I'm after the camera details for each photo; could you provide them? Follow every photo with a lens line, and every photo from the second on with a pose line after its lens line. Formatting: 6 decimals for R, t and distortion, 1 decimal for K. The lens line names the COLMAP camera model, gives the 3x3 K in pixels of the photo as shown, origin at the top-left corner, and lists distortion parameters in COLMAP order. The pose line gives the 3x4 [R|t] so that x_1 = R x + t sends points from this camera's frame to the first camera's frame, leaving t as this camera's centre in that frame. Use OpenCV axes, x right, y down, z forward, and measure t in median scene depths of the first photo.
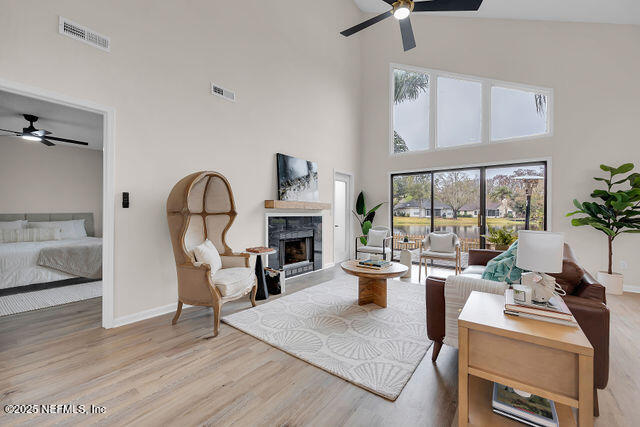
lens RADIAL K [[259.8, 0, 316.3], [0, 259.8, 209.5], [0, 0, 1]] dist [0.001679, 0.000407]
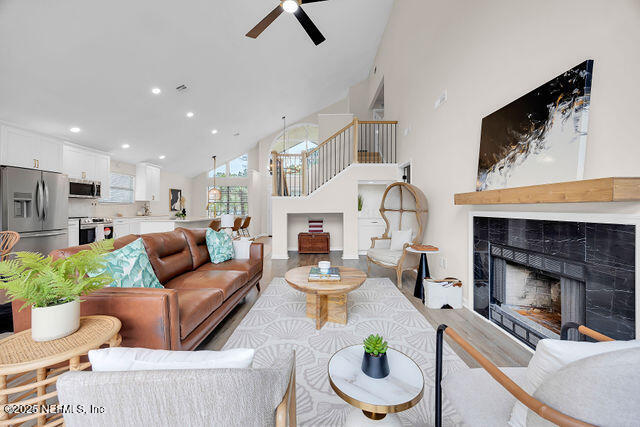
lens RADIAL K [[245.4, 0, 321.2], [0, 245.4, 208.7], [0, 0, 1]] dist [-0.003101, -0.000876]
pose [[-0.799807, -0.011718, -0.600143, 0.545516], [-0.004350, 0.999896, -0.013727, 0.017145], [0.600242, -0.008369, -0.799775, 1.261017]]
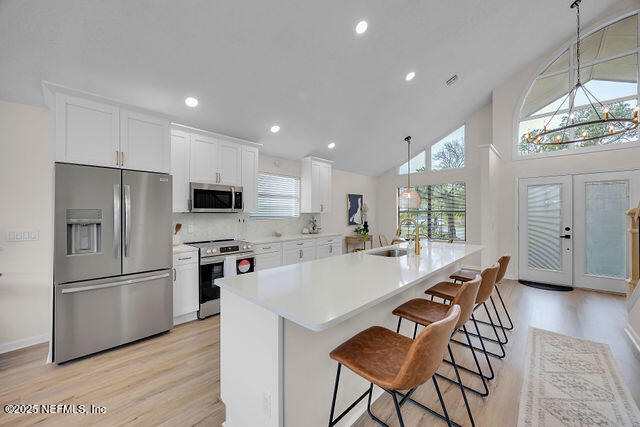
lens RADIAL K [[245.4, 0, 319.5], [0, 245.4, 212.0], [0, 0, 1]] dist [-0.003101, -0.000876]
pose [[-0.995361, -0.007513, 0.095920, 0.338820], [-0.009137, 0.999822, -0.016505, -0.044595], [-0.095779, -0.017305, -0.995252, 0.252939]]
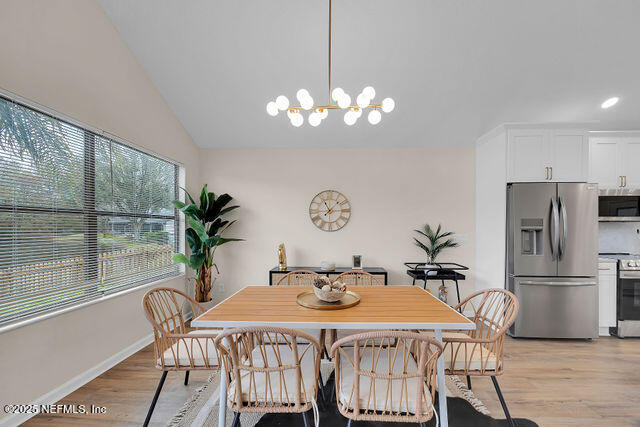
lens RADIAL K [[245.4, 0, 324.9], [0, 245.4, 227.4], [0, 0, 1]] dist [-0.003101, -0.000876]
pose [[-0.574655, -0.013552, 0.818283, 0.692943], [-0.014577, 0.999874, 0.006322, -0.026308], [-0.818266, -0.008295, -0.574780, 0.611280]]
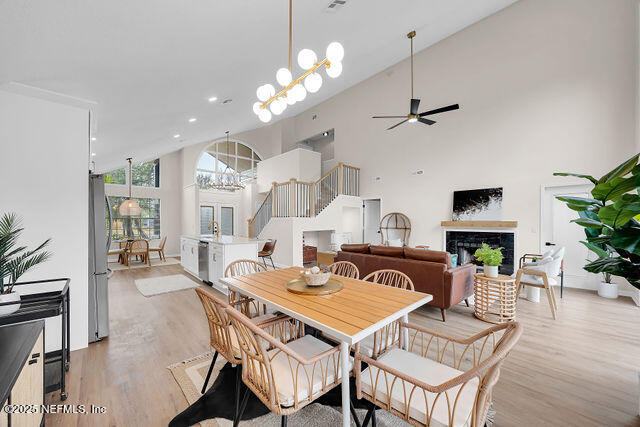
lens RADIAL K [[245.4, 0, 322.3], [0, 245.4, 221.4], [0, 0, 1]] dist [-0.003101, -0.000876]
pose [[-0.157543, -0.012470, -0.987433, 1.481624], [0.005405, 0.999894, -0.013490, -0.017711], [0.987497, -0.007462, -0.157459, 0.445782]]
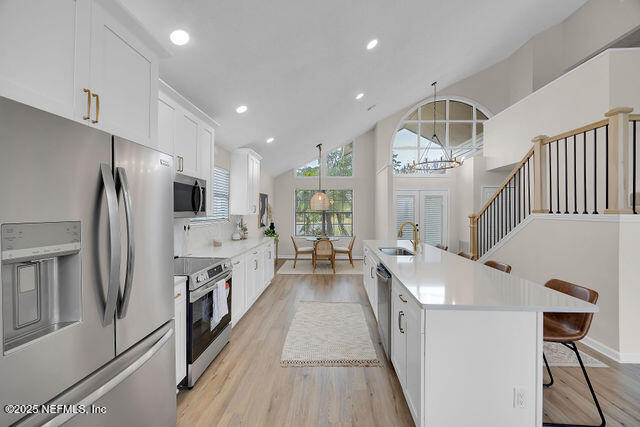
lens RADIAL K [[245.4, 0, 321.7], [0, 245.4, 211.5], [0, 0, 1]] dist [-0.003101, -0.000876]
pose [[-0.815110, -0.013372, -0.579152, 0.844726], [-0.007096, 0.999889, -0.013099, -0.063292], [0.579263, -0.006567, -0.815114, 0.068054]]
